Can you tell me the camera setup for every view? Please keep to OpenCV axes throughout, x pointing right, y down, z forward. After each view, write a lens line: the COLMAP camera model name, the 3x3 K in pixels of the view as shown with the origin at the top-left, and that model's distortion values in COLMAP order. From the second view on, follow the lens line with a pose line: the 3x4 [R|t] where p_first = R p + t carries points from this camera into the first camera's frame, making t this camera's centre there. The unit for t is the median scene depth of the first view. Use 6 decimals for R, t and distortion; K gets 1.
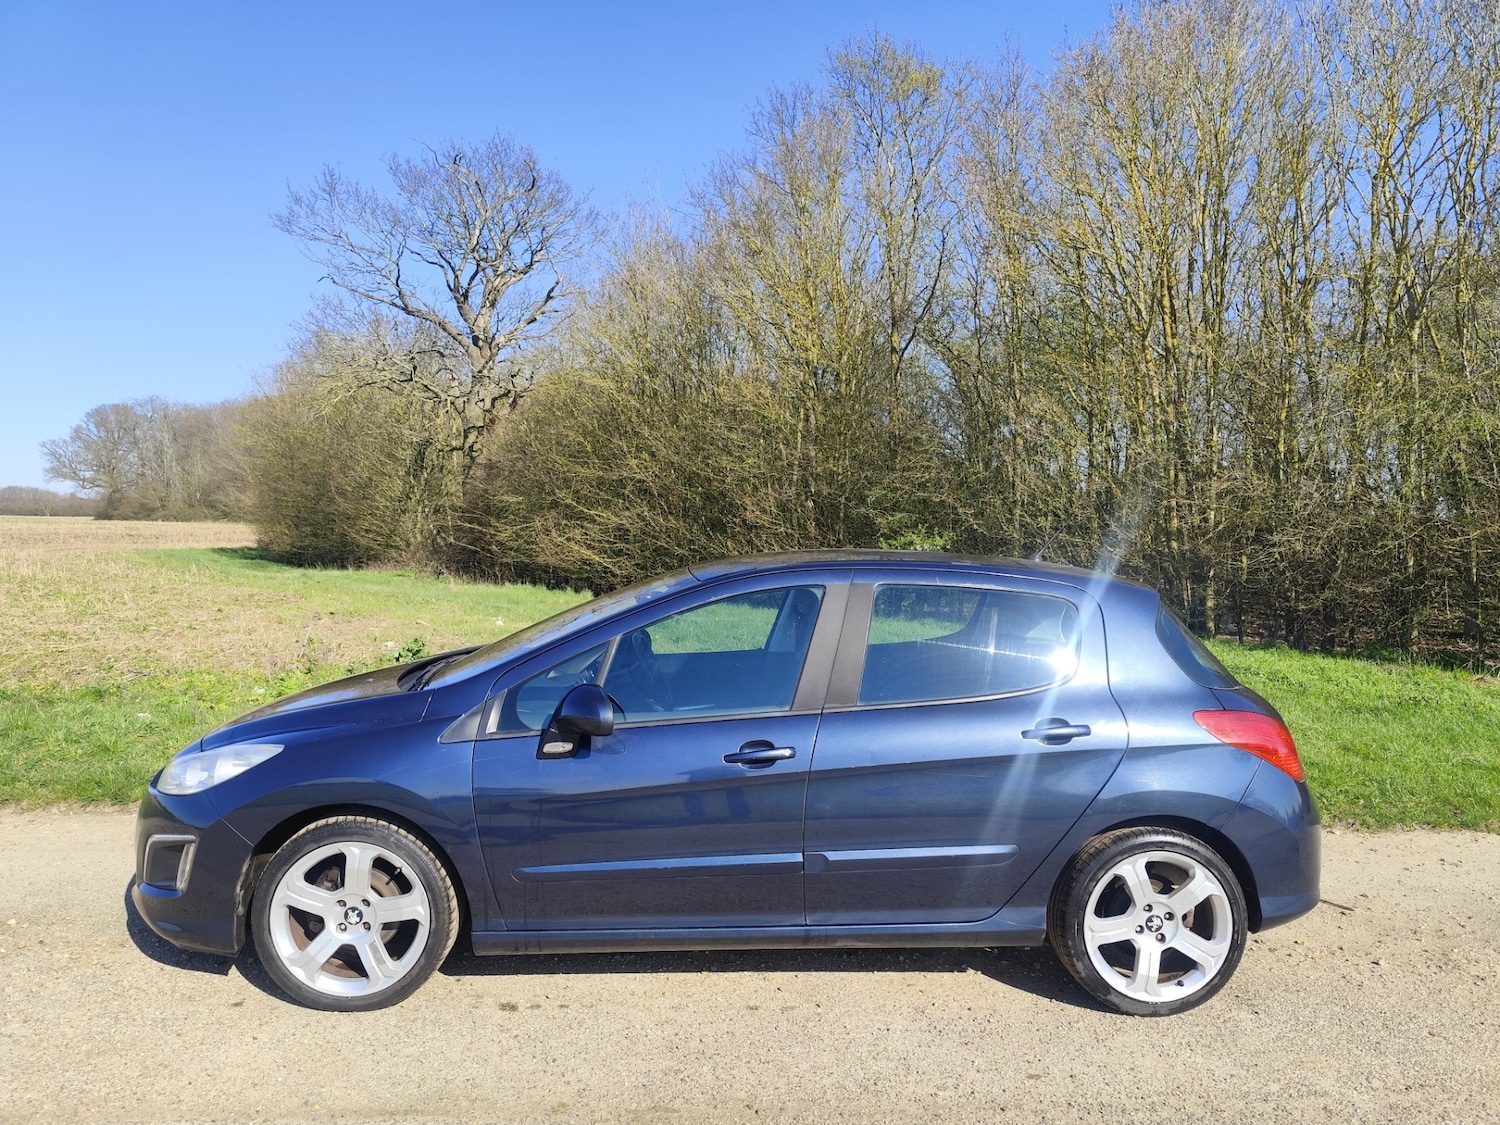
lens RADIAL K [[1048.3, 0, 755.4], [0, 1048.3, 566.6], [0, 0, 1]] dist [0.047416, -0.051081]
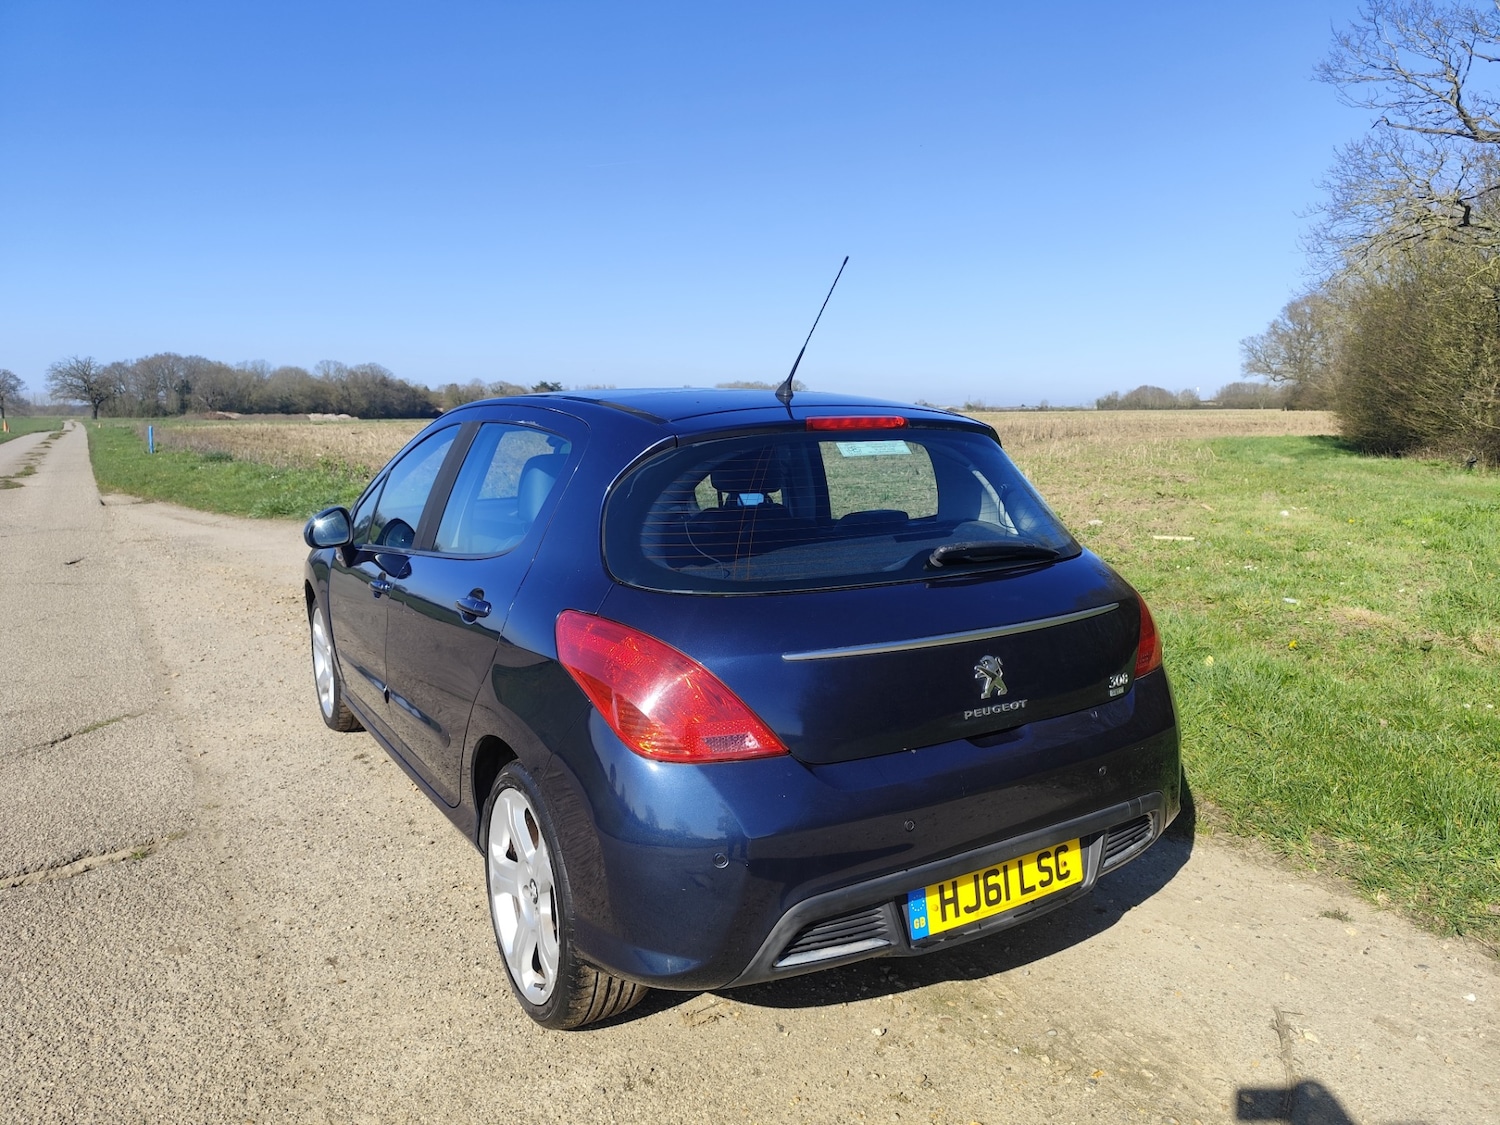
lens RADIAL K [[1048.3, 0, 755.4], [0, 1048.3, 566.6], [0, 0, 1]] dist [0.047416, -0.051081]
pose [[0.478448, 0.107361, -0.871528, 0.148999], [-0.019519, 0.993553, 0.111677, 0.004939], [0.877899, -0.036421, 0.477459, 0.112151]]
